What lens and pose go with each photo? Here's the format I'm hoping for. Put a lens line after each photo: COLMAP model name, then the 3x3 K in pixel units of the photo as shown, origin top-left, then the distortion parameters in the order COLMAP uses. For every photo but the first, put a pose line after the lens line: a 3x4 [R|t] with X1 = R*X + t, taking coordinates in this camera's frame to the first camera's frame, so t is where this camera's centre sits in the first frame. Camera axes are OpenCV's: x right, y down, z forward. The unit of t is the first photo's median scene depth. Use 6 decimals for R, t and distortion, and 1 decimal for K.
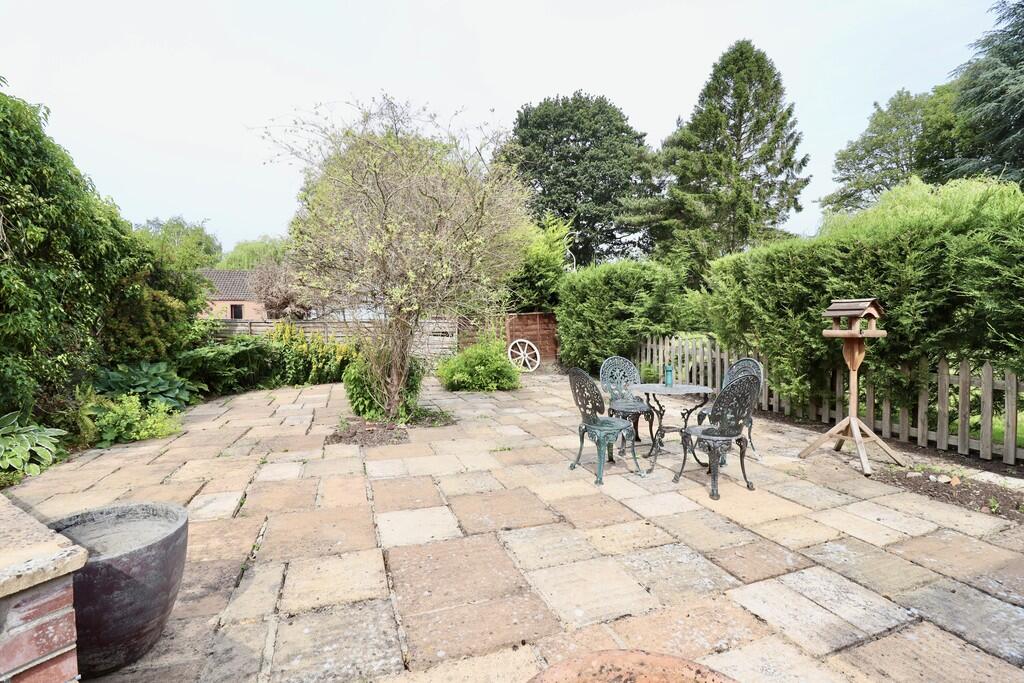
lens RADIAL K [[472.1, 0, 503.2], [0, 472.1, 338.6], [0, 0, 1]] dist [-0.012512, -0.005111]
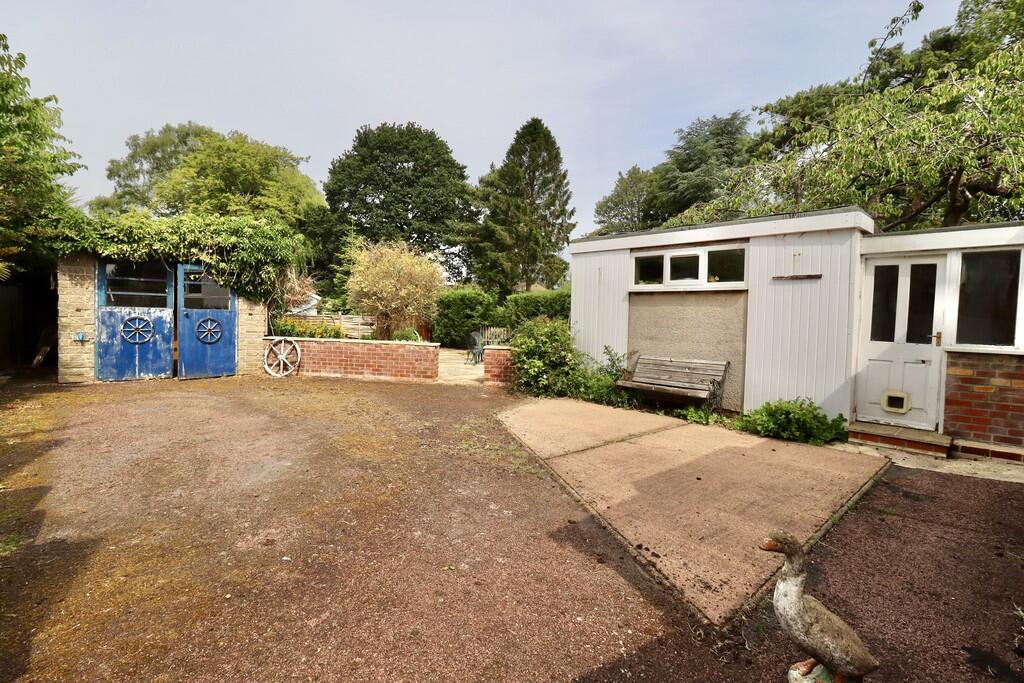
lens RADIAL K [[472.1, 0, 507.1], [0, 472.1, 342.0], [0, 0, 1]] dist [-0.012512, -0.005111]
pose [[0.921656, 0.004342, 0.387985, -0.102804], [-0.009702, 0.999883, 0.011855, 0.009539], [-0.387888, -0.014691, 0.921590, -0.255006]]
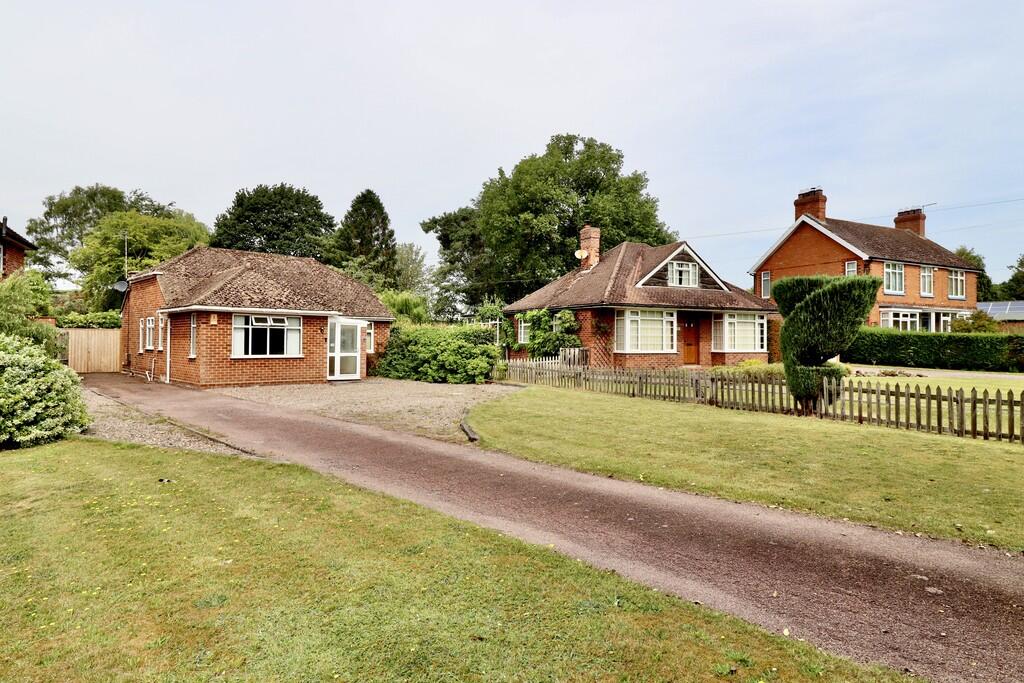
lens RADIAL K [[586.2, 0, 507.9], [0, 586.2, 338.6], [0, 0, 1]] dist [-0.010411, 0.001413]
pose [[0.915578, 0.011312, 0.401982, 0.109168], [0.005428, 0.999166, -0.040482, 0.023613], [-0.402105, 0.039246, 0.914752, -1.226569]]
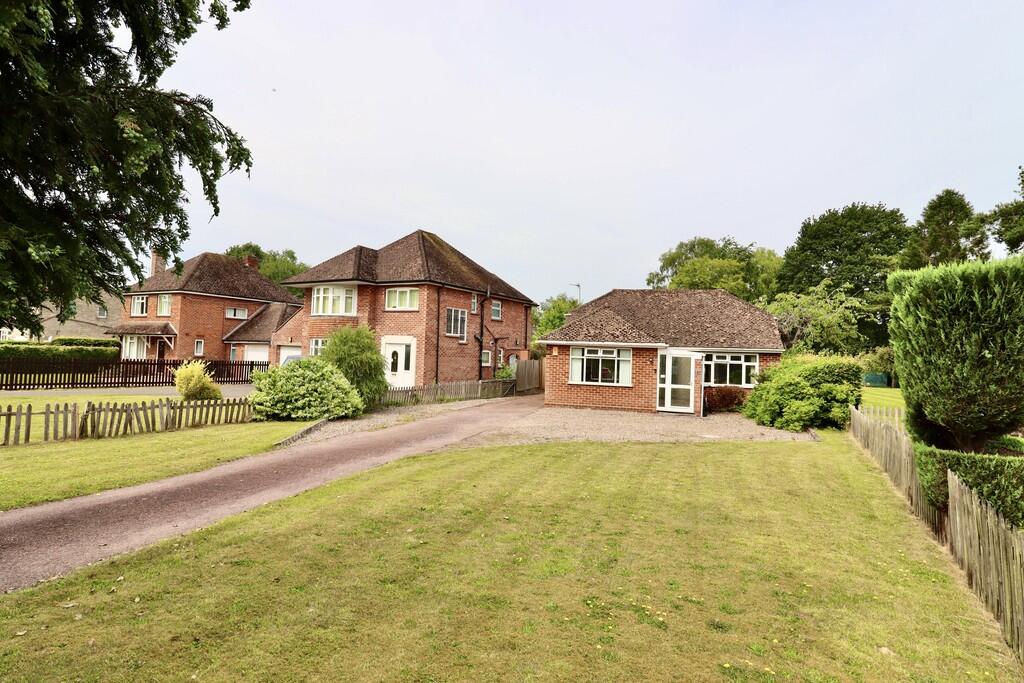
lens RADIAL K [[586.2, 0, 507.4], [0, 586.2, 339.9], [0, 0, 1]] dist [-0.010411, 0.001413]
pose [[0.812799, 0.012828, -0.582403, 0.464289], [-0.059591, 0.996344, -0.061221, 0.012350], [0.579488, 0.084466, 0.810592, -1.190998]]
